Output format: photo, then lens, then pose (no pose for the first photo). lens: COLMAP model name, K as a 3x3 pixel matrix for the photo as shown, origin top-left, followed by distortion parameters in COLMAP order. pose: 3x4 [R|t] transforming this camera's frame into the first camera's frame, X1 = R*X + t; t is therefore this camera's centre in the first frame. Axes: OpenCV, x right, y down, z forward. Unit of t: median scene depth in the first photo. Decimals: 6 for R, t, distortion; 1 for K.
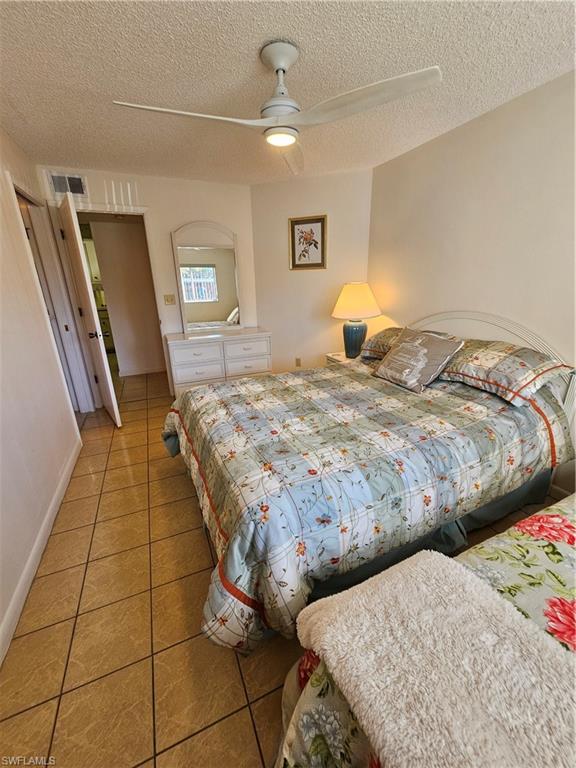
lens RADIAL K [[313.2, 0, 290.8], [0, 313.2, 386.3], [0, 0, 1]] dist [-0.001022, -0.000076]
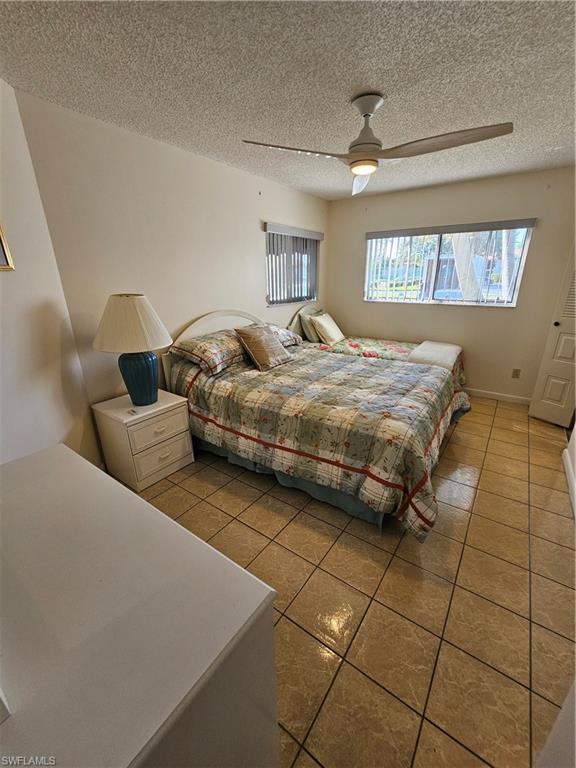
lens RADIAL K [[313.2, 0, 290.8], [0, 313.2, 386.3], [0, 0, 1]] dist [-0.001022, -0.000076]
pose [[-0.501157, -0.266996, 0.823137, -0.806367], [0.298436, 0.839529, 0.454012, -0.524439], [-0.812267, 0.473185, -0.341054, 1.475521]]
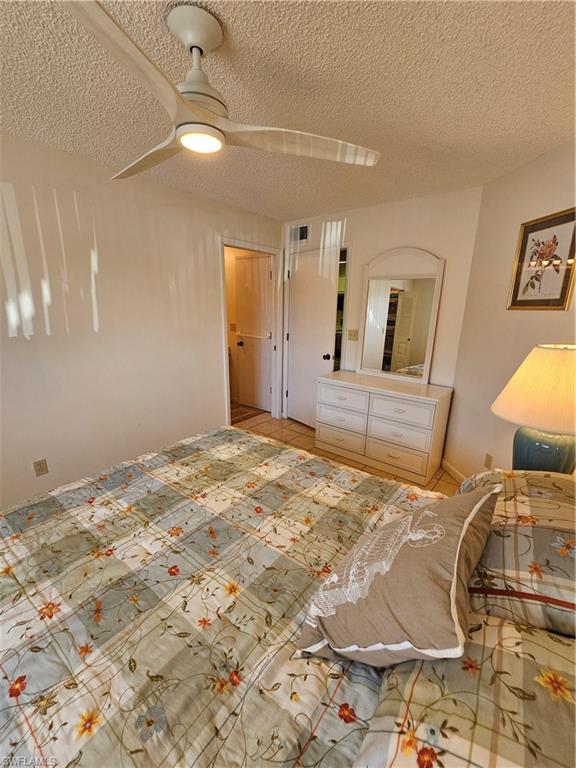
lens RADIAL K [[313.2, 0, 290.8], [0, 313.2, 386.3], [0, 0, 1]] dist [-0.001022, -0.000076]
pose [[0.453427, 0.251062, -0.855203, 0.595455], [-0.316193, 0.942410, 0.109019, -0.289291], [0.833322, 0.220977, 0.506698, 0.669976]]
